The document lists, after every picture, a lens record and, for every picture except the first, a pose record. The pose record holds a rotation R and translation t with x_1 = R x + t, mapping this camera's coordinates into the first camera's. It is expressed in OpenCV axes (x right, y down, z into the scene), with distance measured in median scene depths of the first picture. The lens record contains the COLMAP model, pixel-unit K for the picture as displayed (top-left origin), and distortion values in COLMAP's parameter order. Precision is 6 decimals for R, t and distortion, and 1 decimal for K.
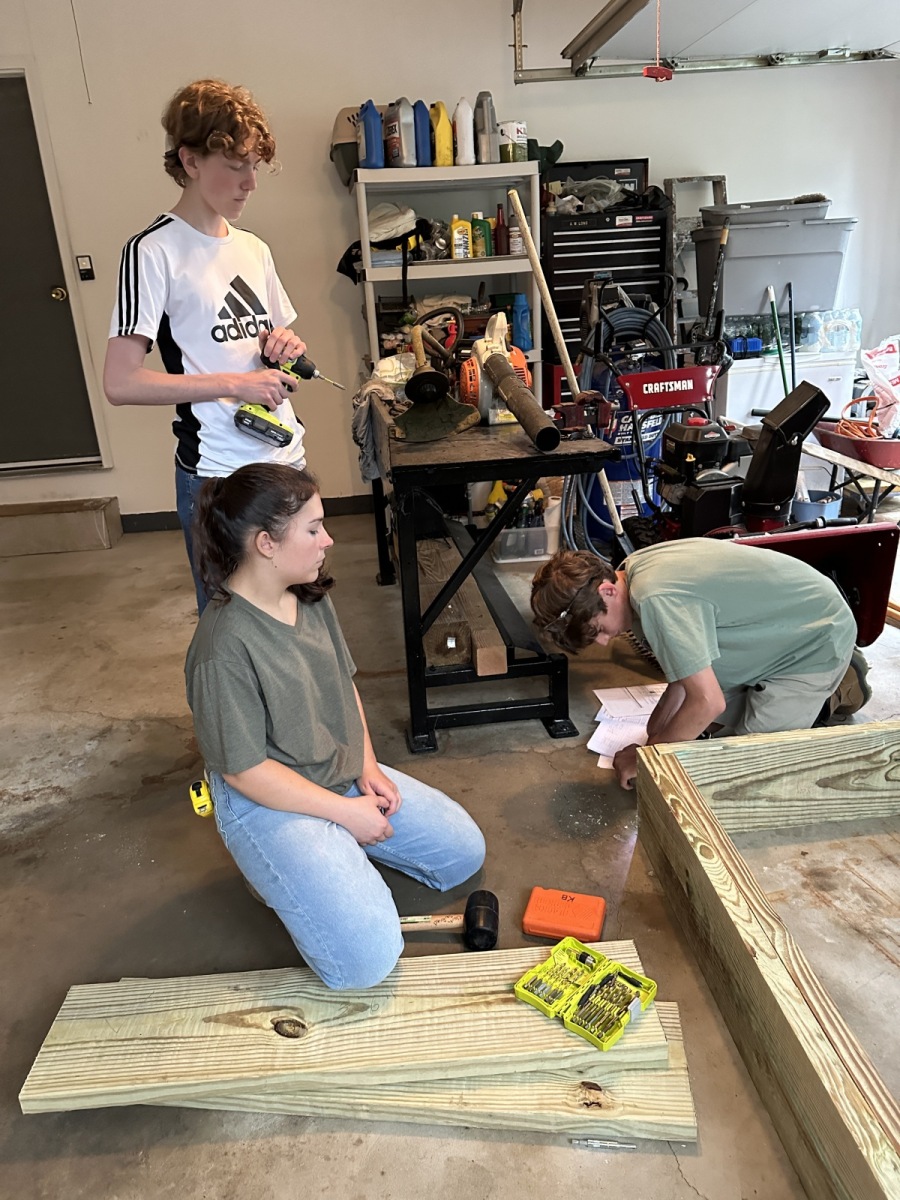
lens RADIAL K [[832.5, 0, 456.1], [0, 832.5, 604.1], [0, 0, 1]] dist [0.027897, -0.036016]
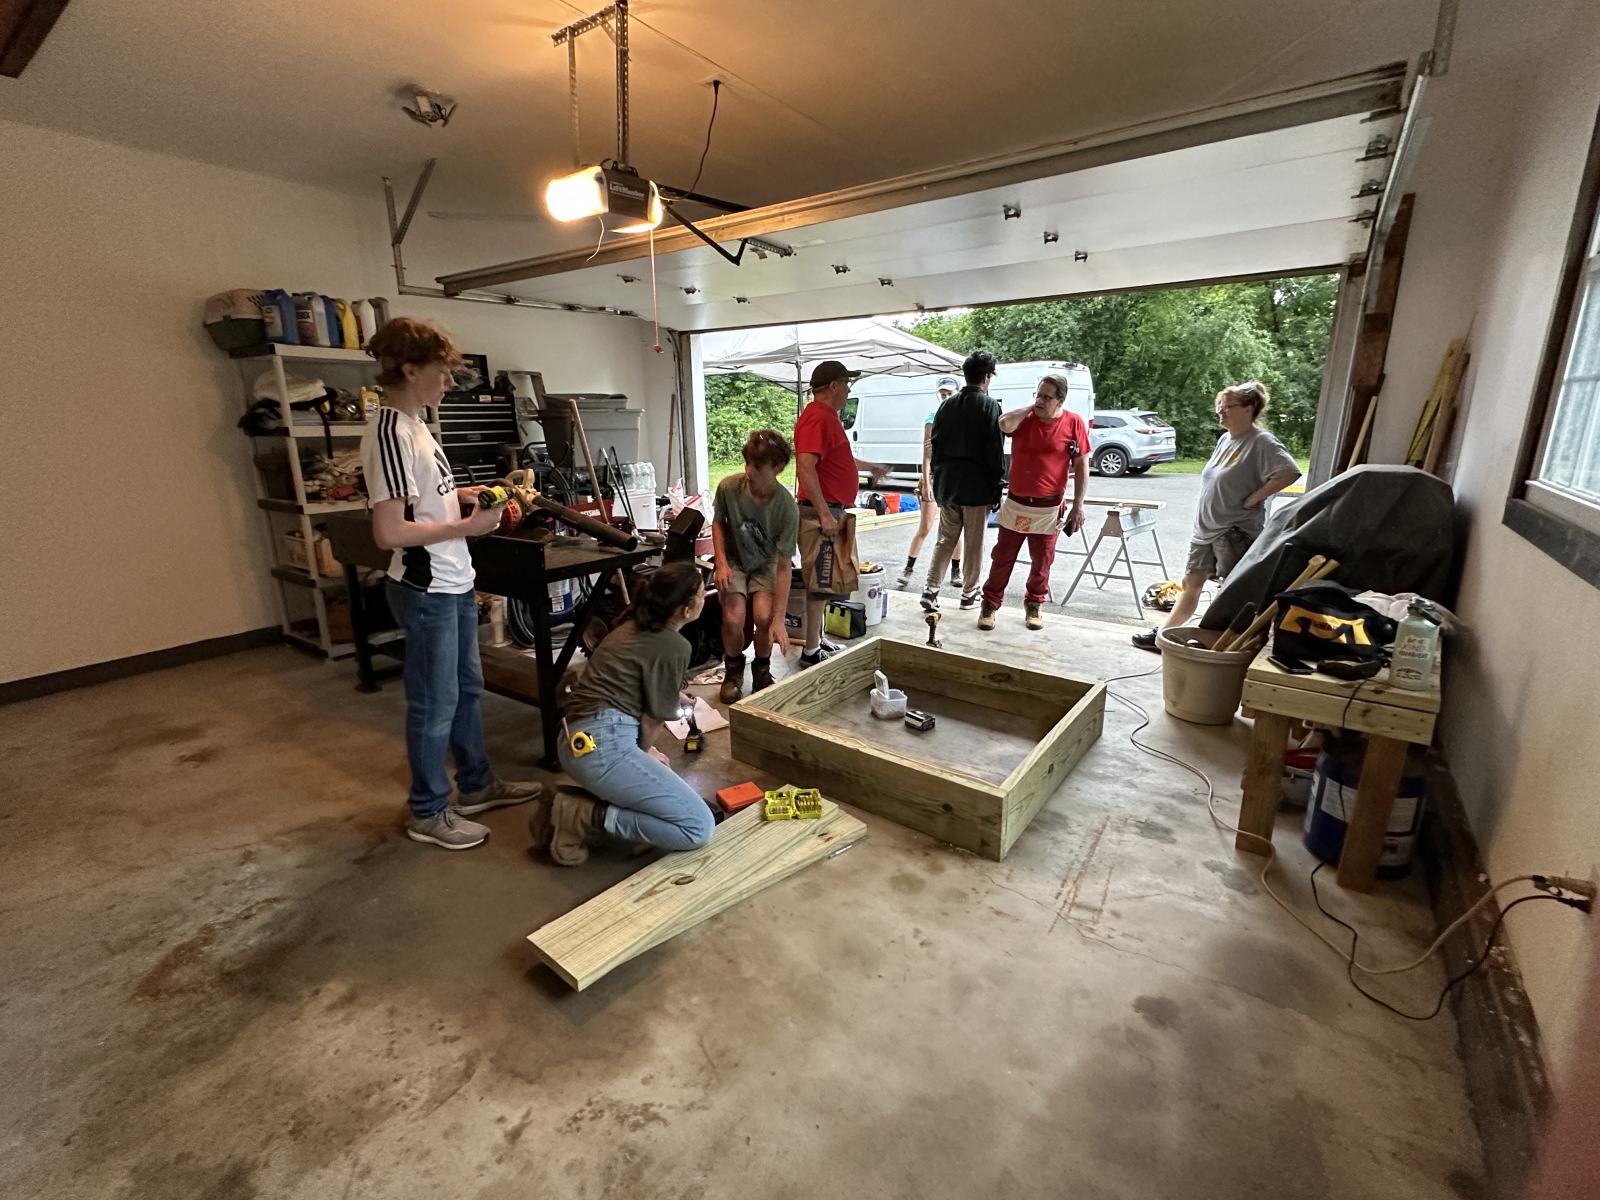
lens RADIAL K [[693.2, 0, 791.2], [0, 693.2, 606.6], [0, 0, 1]] dist [-0.003971, -0.001159]
pose [[0.692896, -0.140182, 0.707279, -0.343119], [0.222537, 0.974608, -0.024845, 0.013446], [-0.685837, 0.174611, 0.706497, -0.092757]]
